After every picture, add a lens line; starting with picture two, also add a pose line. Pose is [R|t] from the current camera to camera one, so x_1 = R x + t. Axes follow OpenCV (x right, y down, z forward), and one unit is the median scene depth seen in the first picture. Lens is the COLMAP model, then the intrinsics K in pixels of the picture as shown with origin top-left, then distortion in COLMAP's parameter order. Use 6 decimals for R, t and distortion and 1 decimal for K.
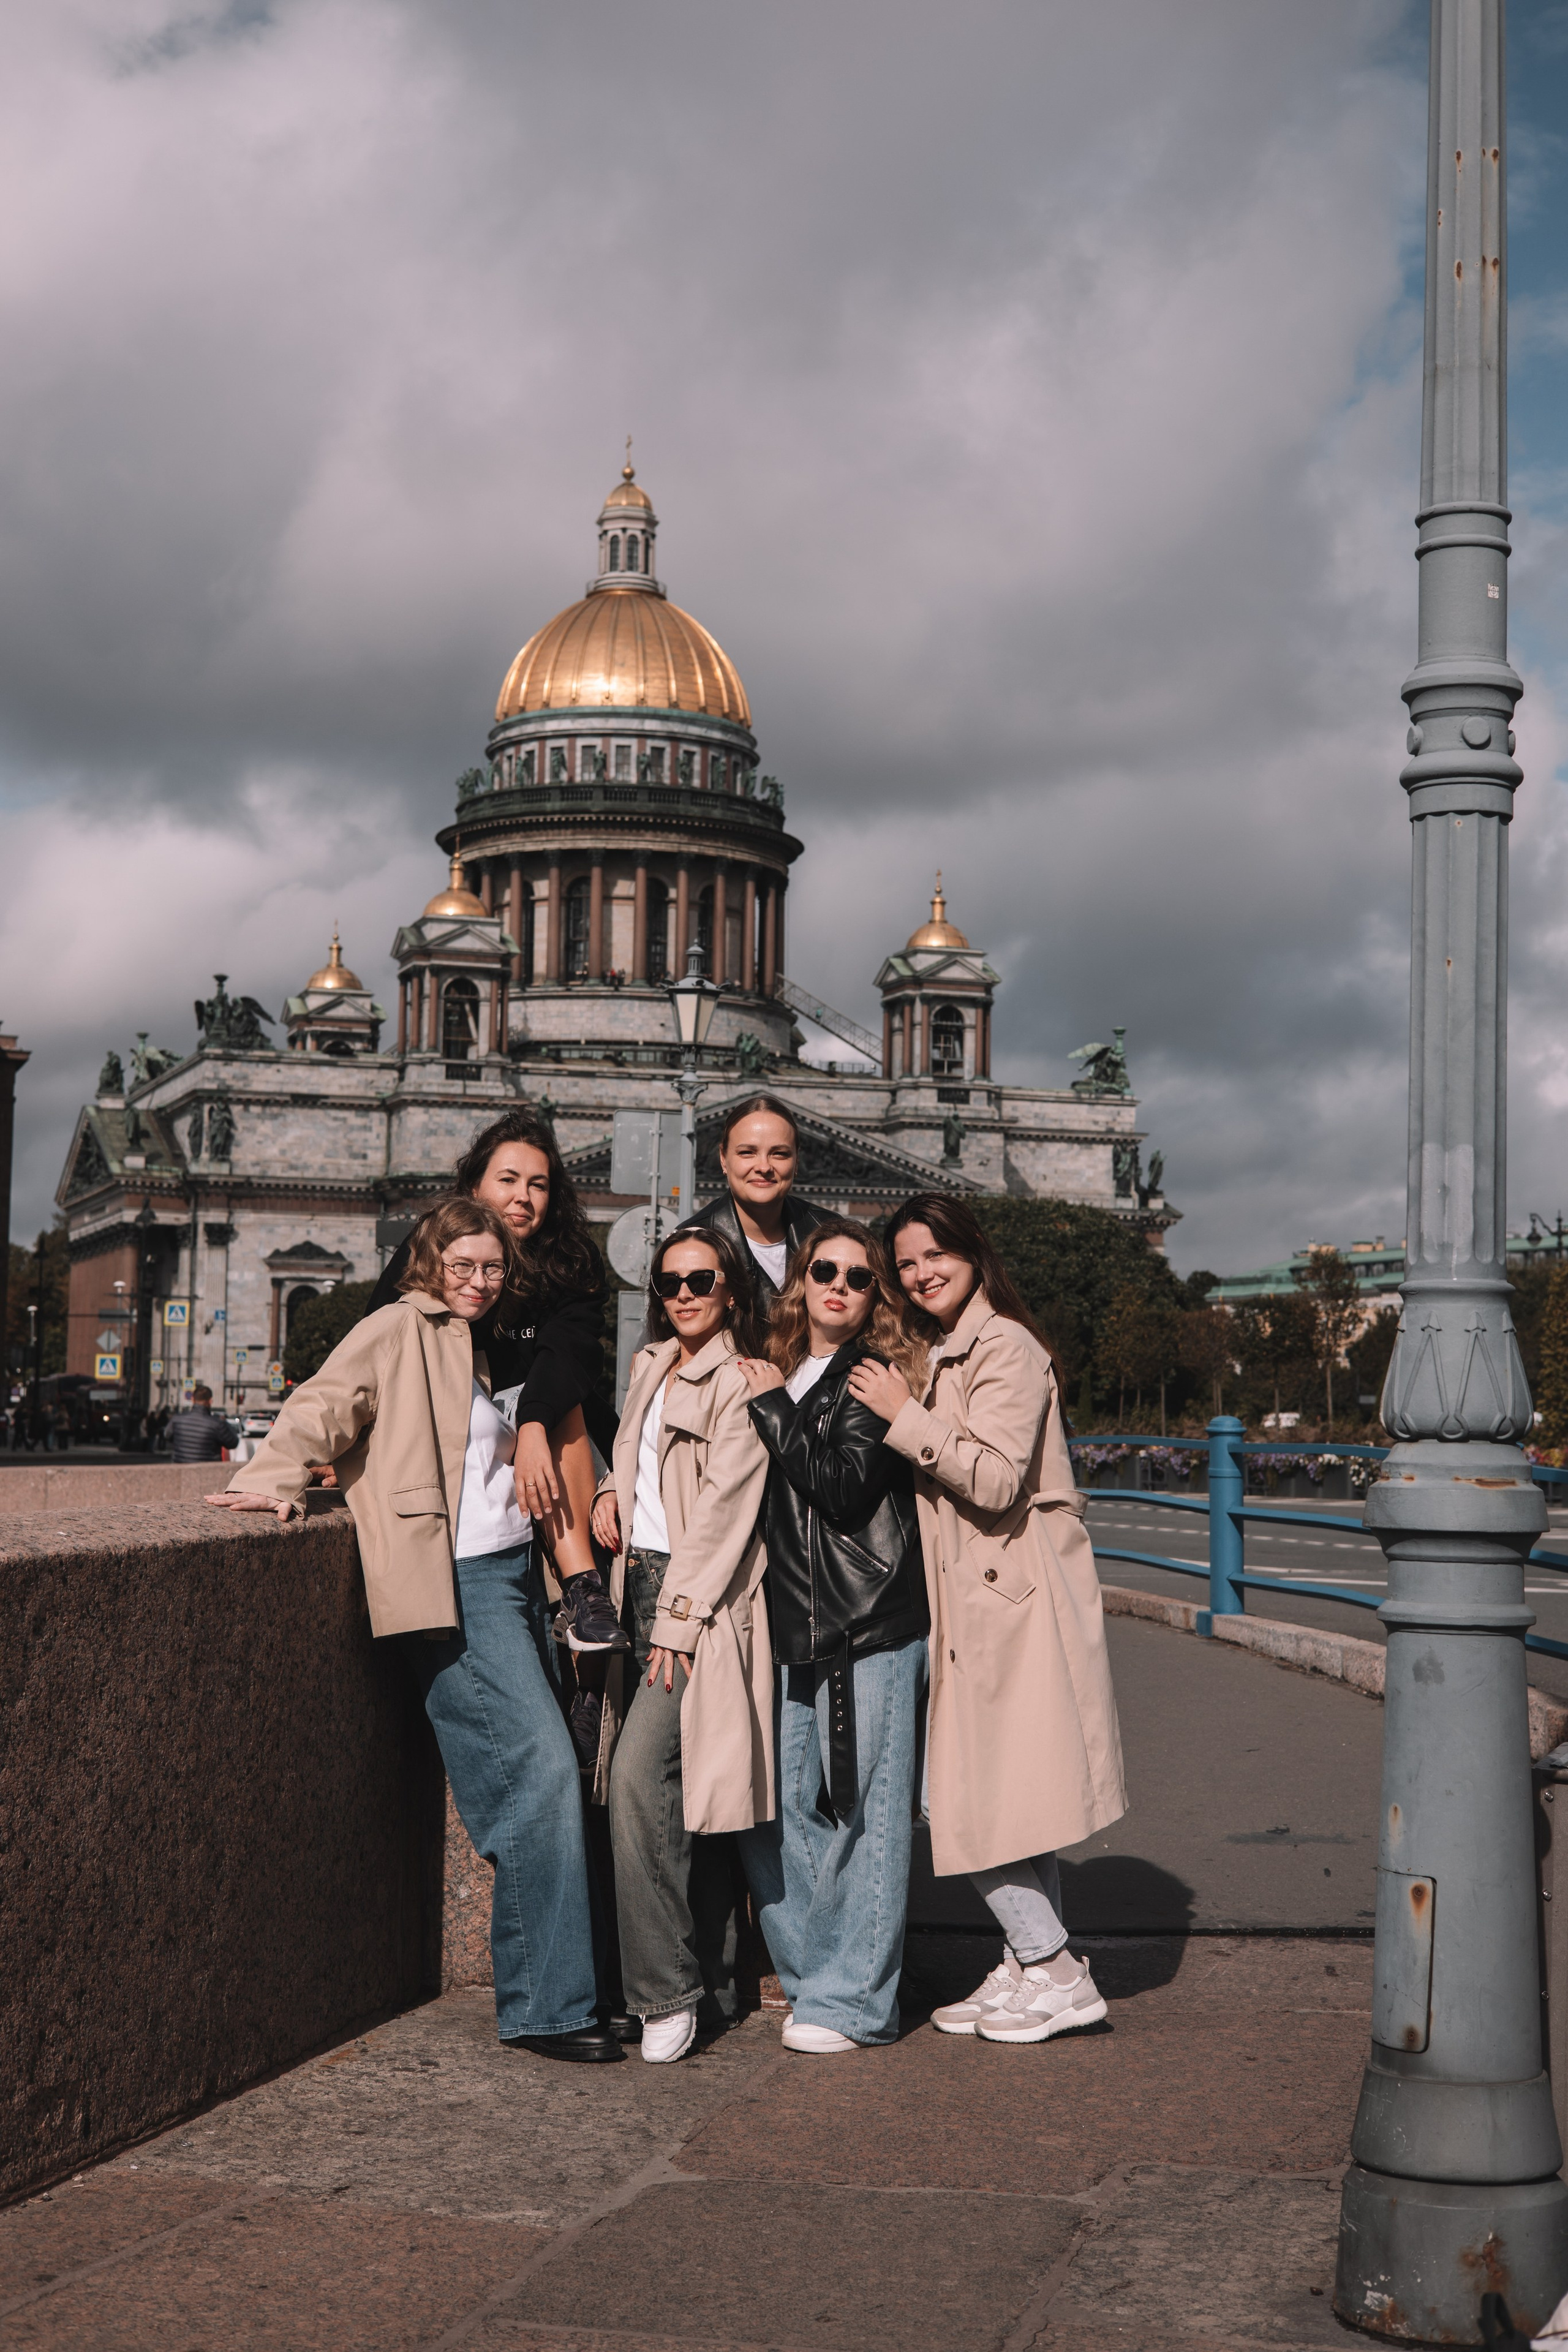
lens RADIAL K [[3466.5, 0, 799.8], [0, 3466.5, 1184.5], [0, 0, 1]] dist [0.049285, -0.239805]
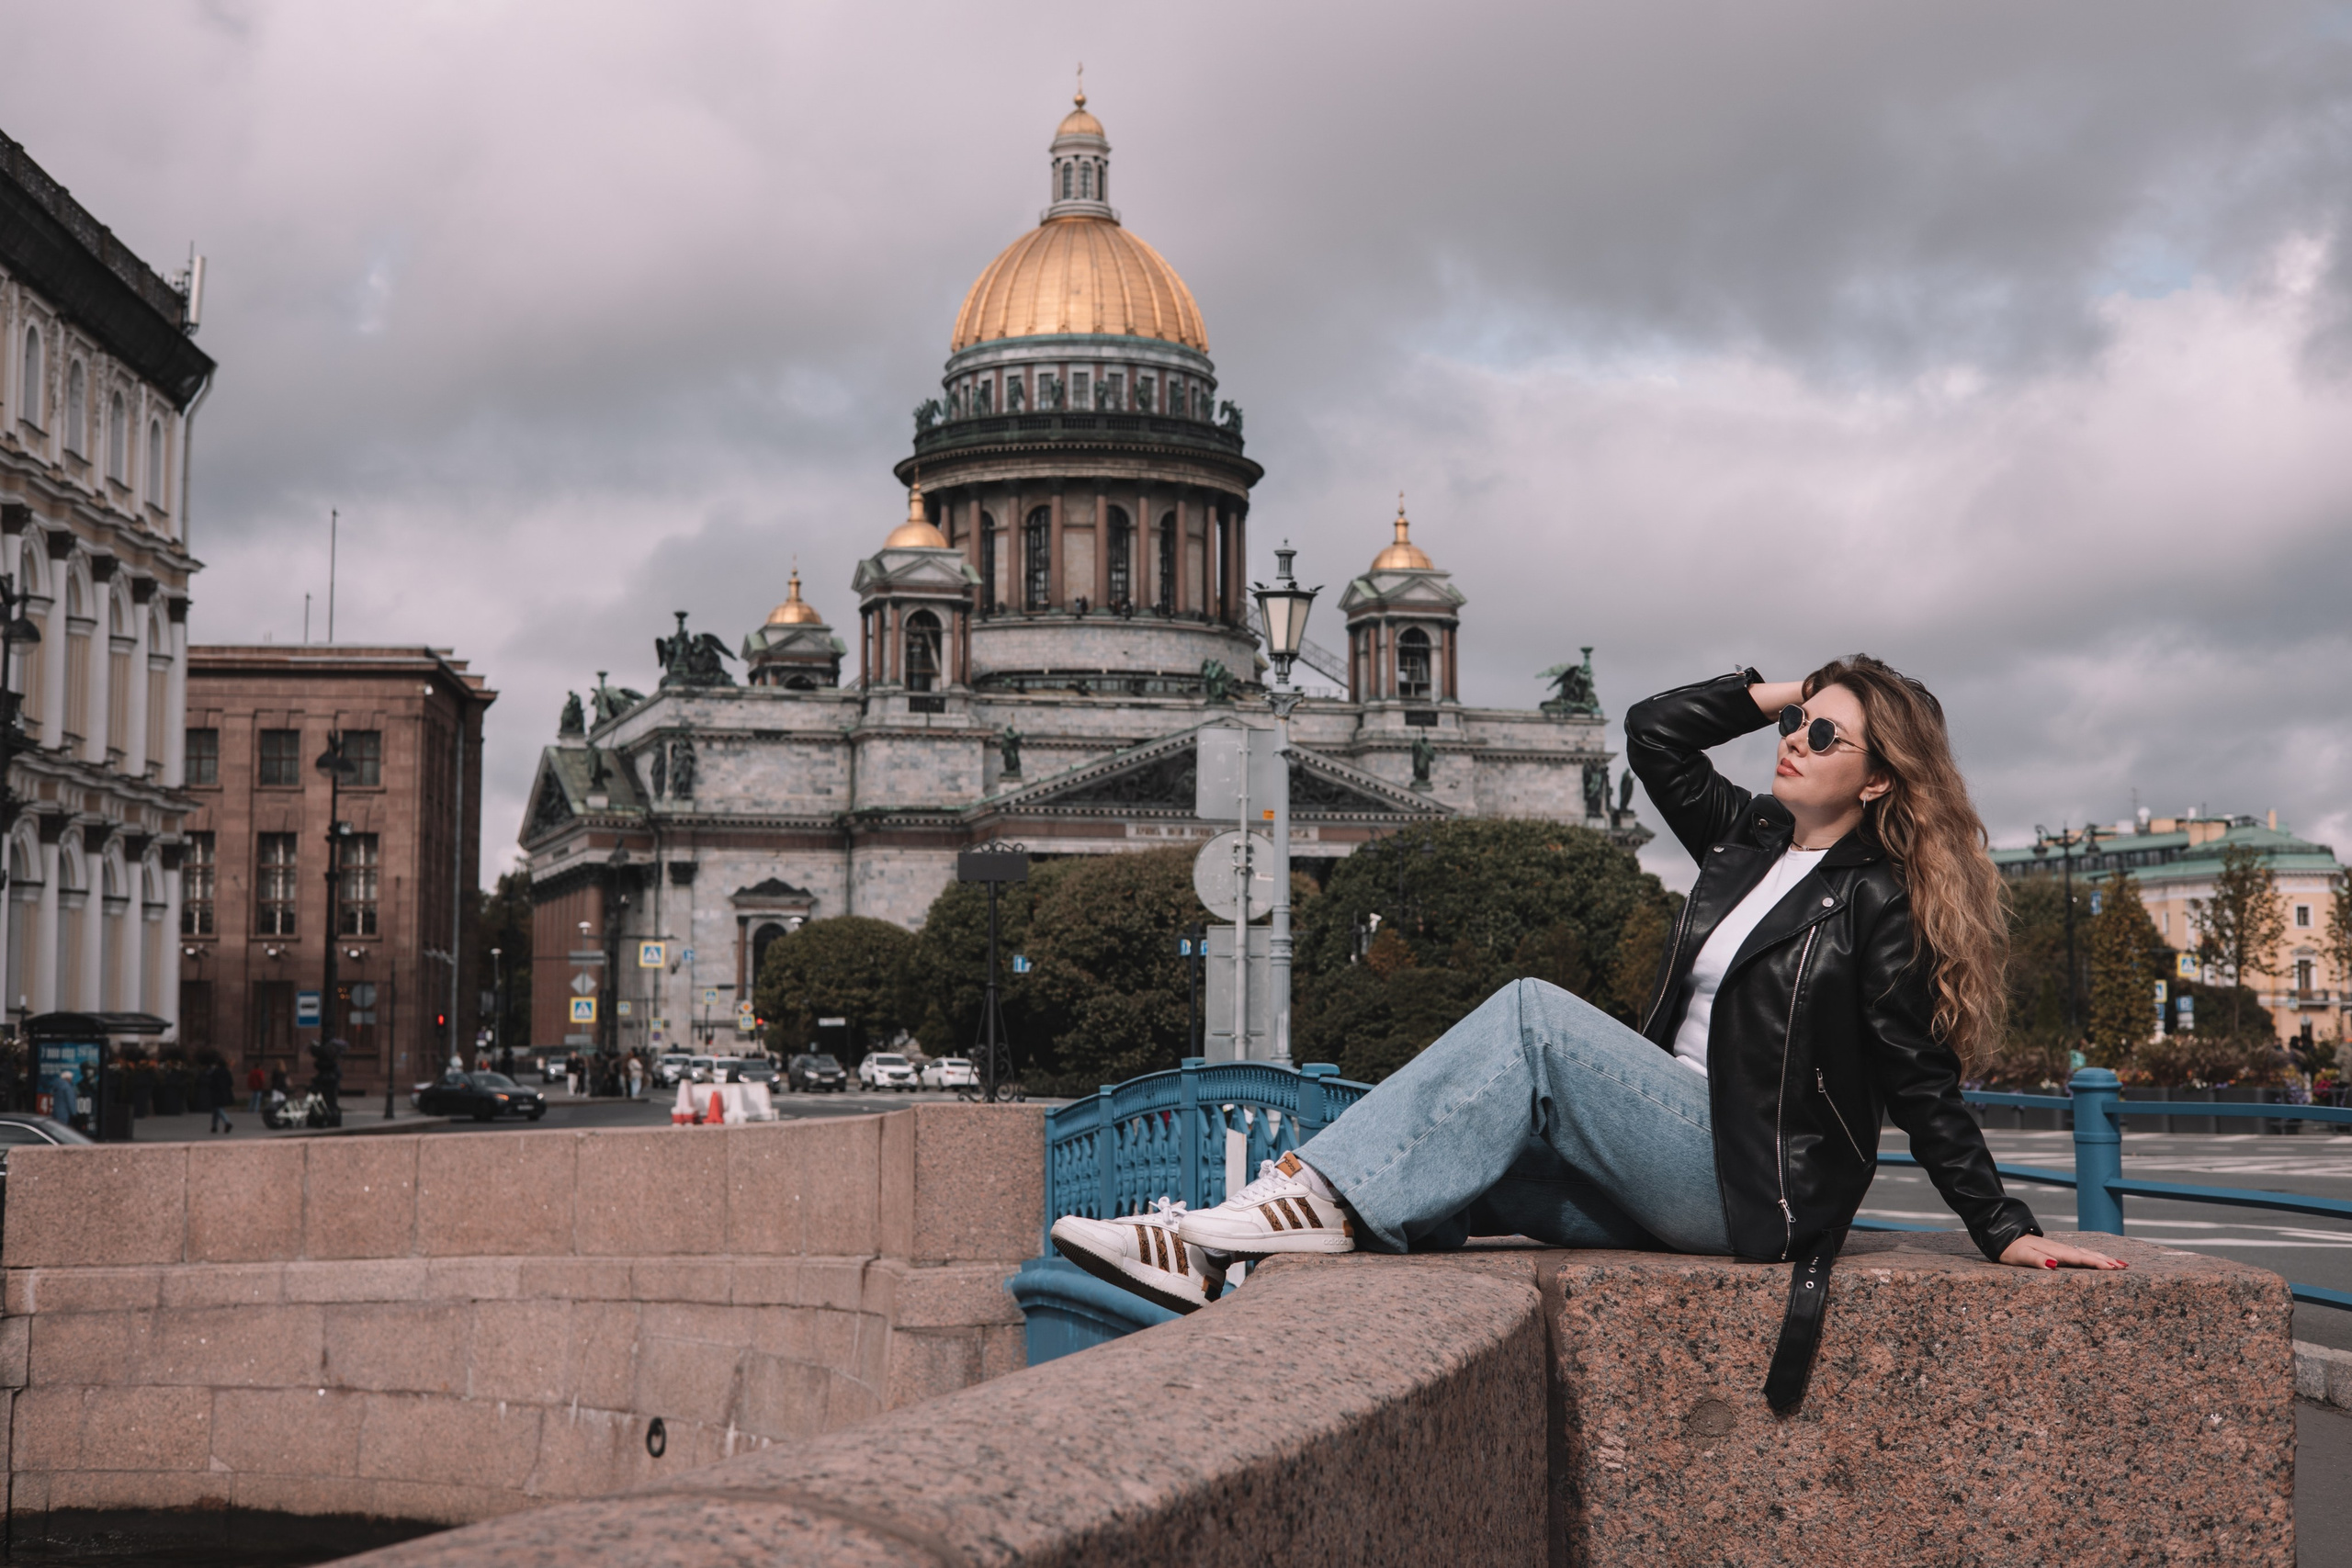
lens RADIAL K [[3466.1, 0, 1210.3], [0, 3466.1, 747.1], [0, 0, 1]] dist [0.049285, -0.239805]
pose [[0.999727, -0.020112, -0.011857, -0.004392], [0.019886, 0.999624, -0.018891, 0.000113], [0.012232, 0.018650, 0.999751, 0.009959]]
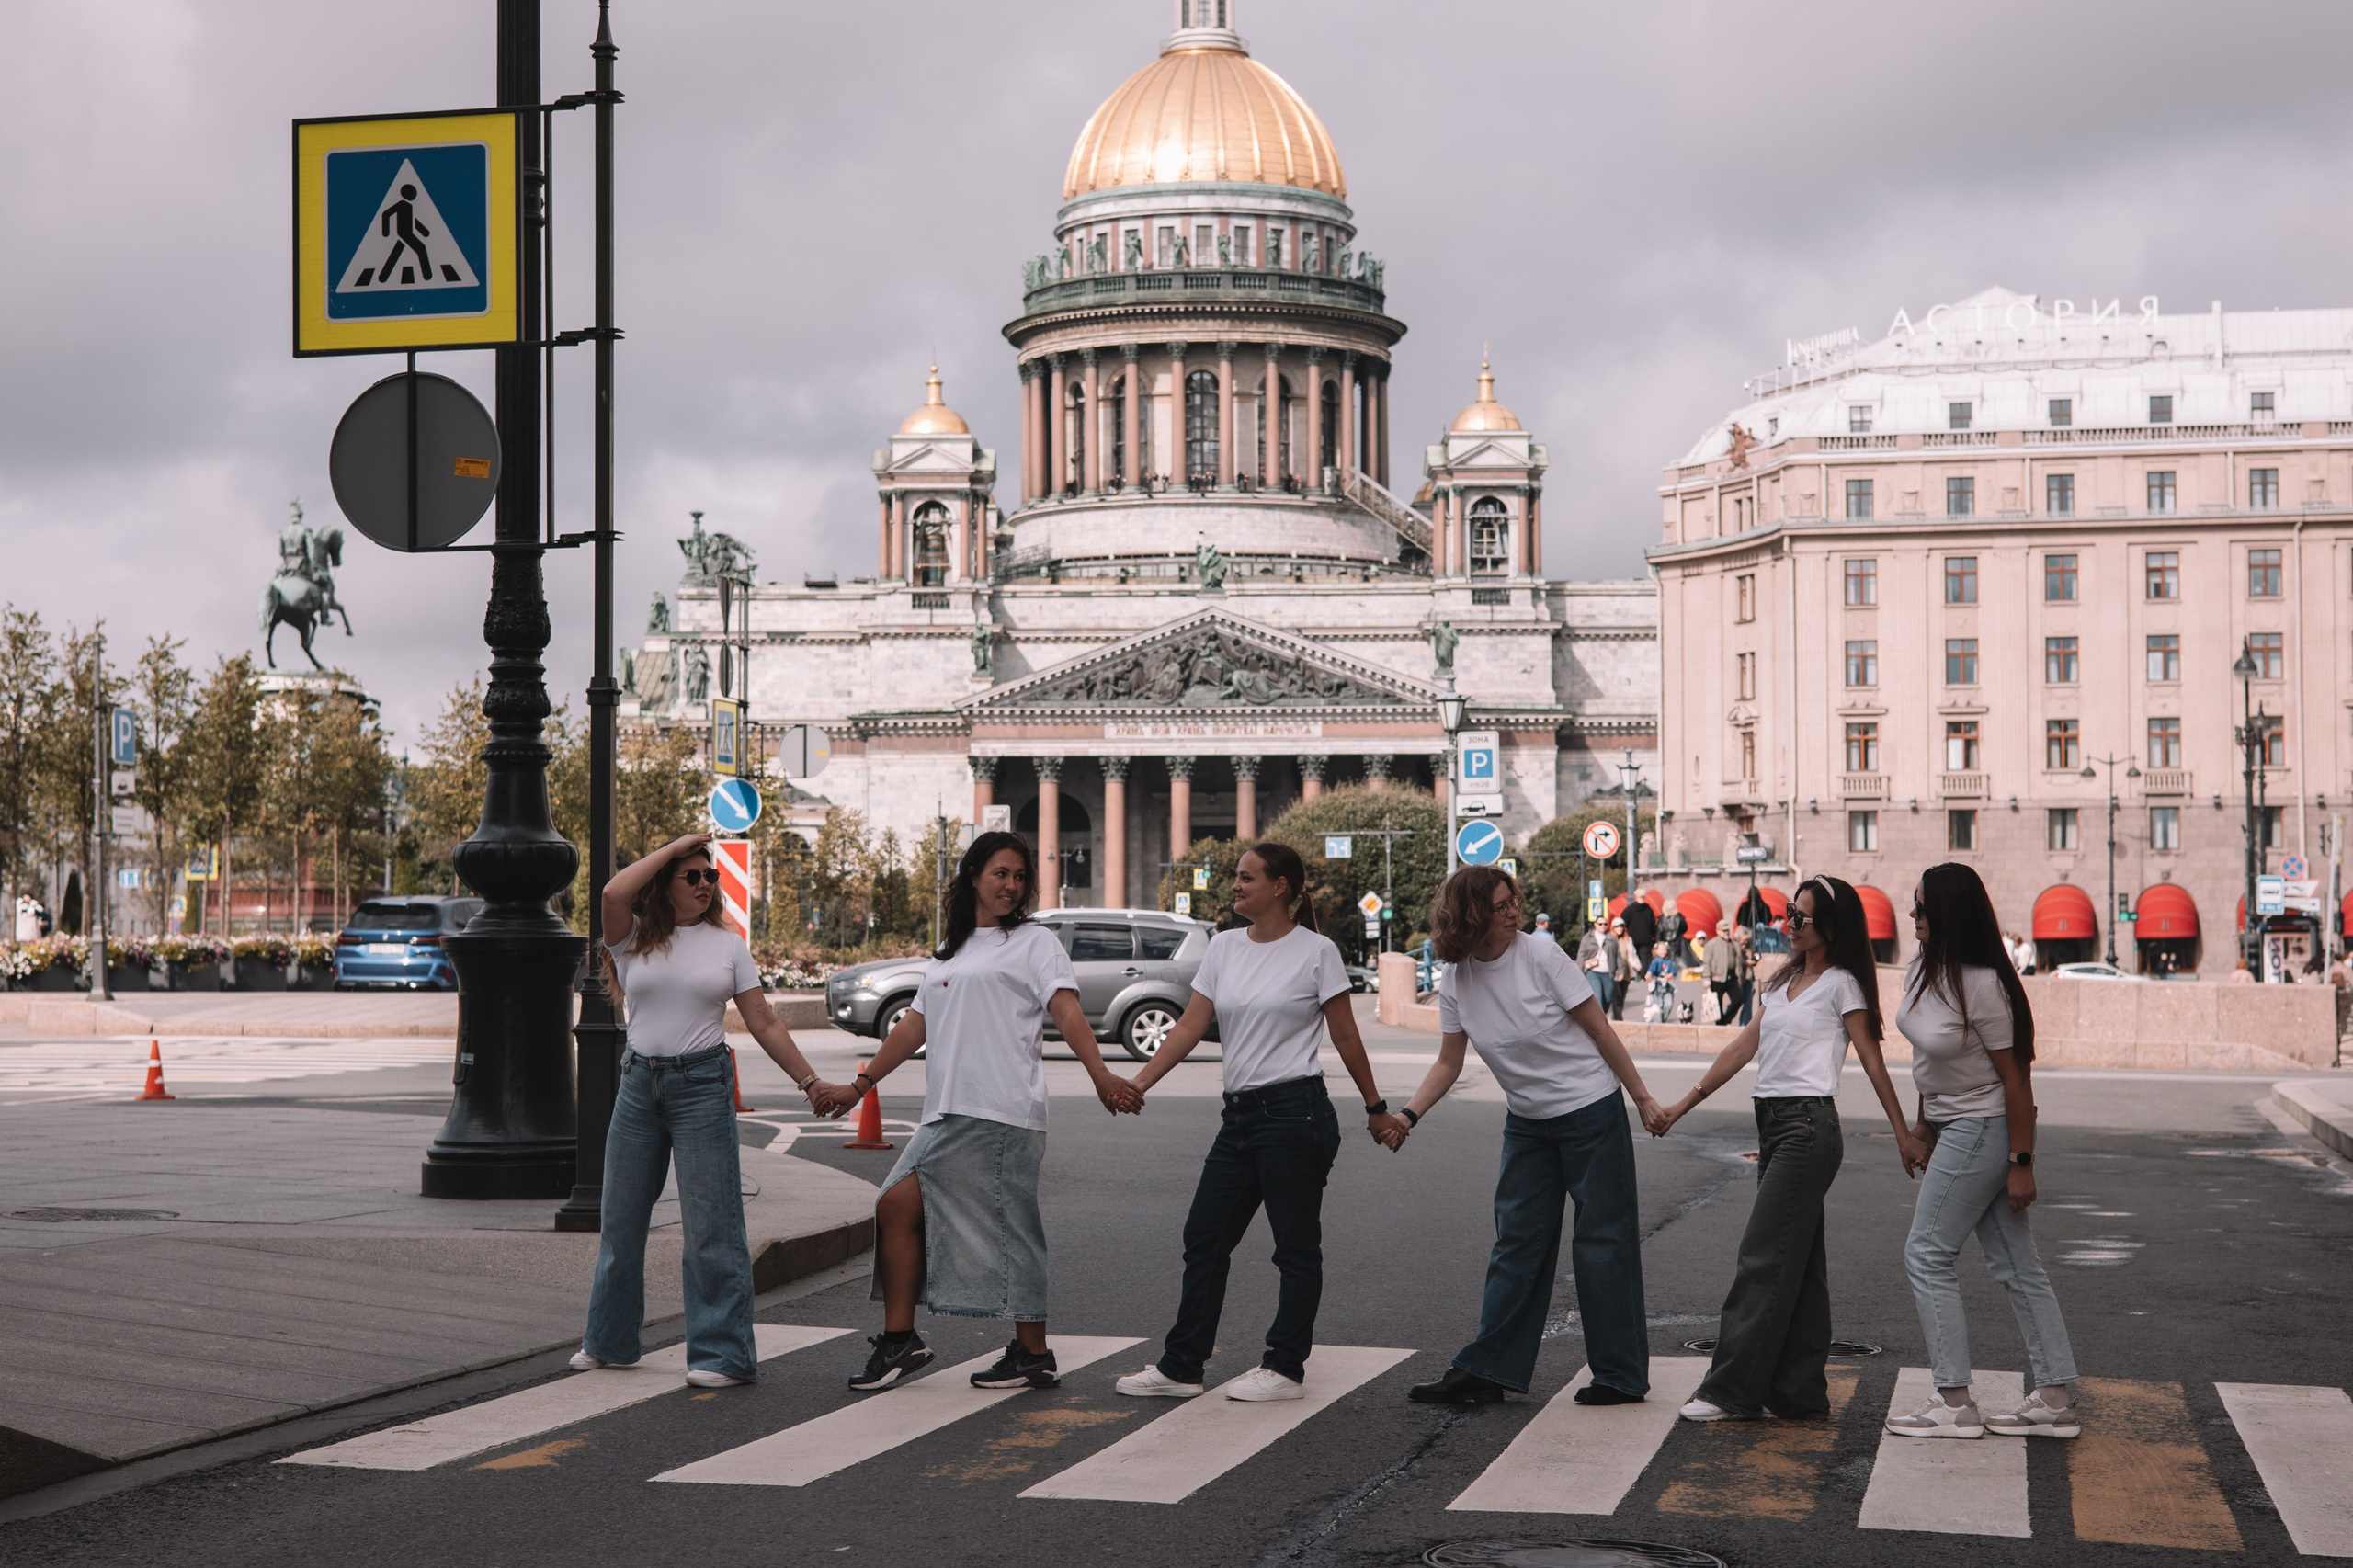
lens RADIAL K [[4707.7, 0, 1174.9], [0, 4707.7, 785.8], [0, 0, 1]] dist [0.033241, -0.101441]
pose [[0.942419, -0.034677, -0.332631, 0.377210], [0.043437, 0.998877, 0.018935, -0.003374], [0.331601, -0.032293, 0.942867, -0.179411]]
